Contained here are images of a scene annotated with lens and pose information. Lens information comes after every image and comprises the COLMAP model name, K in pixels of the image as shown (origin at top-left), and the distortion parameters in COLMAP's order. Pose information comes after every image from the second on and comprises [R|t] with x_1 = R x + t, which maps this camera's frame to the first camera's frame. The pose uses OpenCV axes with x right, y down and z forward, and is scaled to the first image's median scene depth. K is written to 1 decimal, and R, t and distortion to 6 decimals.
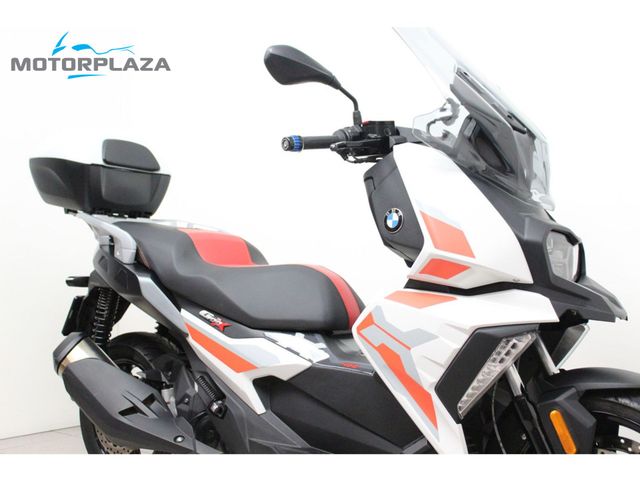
lens RADIAL K [[725.8, 0, 322.7], [0, 725.8, 241.2], [0, 0, 1]] dist [-0.042174, 0.000000]
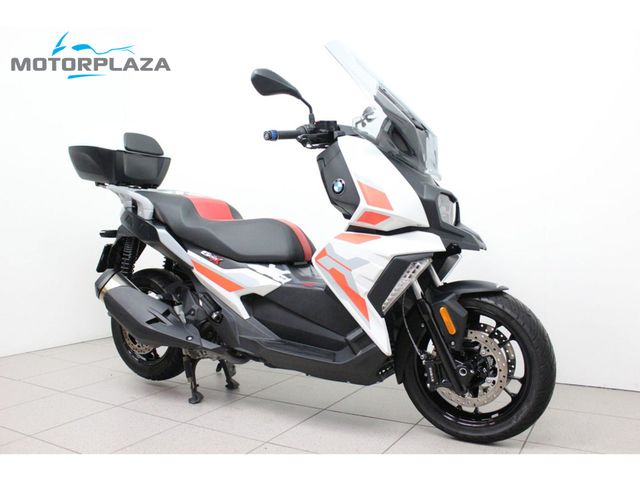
lens RADIAL K [[527.0, 0, 317.6], [0, 527.0, 239.4], [0, 0, 1]] dist [-0.105771, -0.001786]
pose [[0.993189, -0.015089, 0.115535, -0.071358], [0.008207, 0.998176, 0.059812, 0.013911], [-0.116226, -0.058457, 0.991501, -0.085159]]
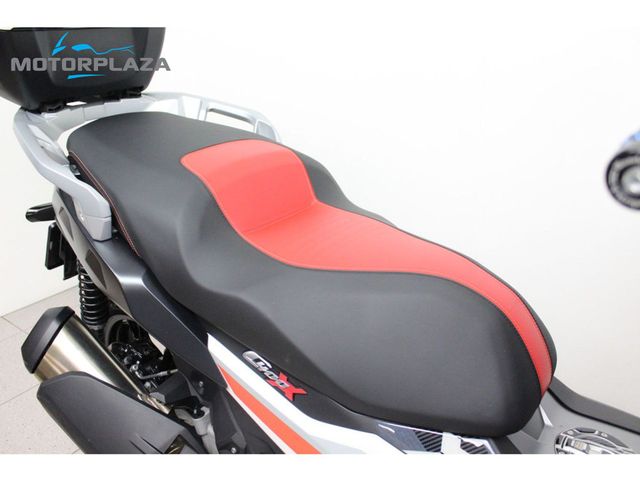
lens RADIAL K [[527.0, 0, 321.4], [0, 527.0, 239.9], [0, 0, 1]] dist [-0.105771, -0.001786]
pose [[0.999377, -0.030419, 0.017899, -0.142993], [0.019713, 0.901742, 0.431825, -0.175842], [-0.029276, -0.431203, 0.901780, 0.837653]]
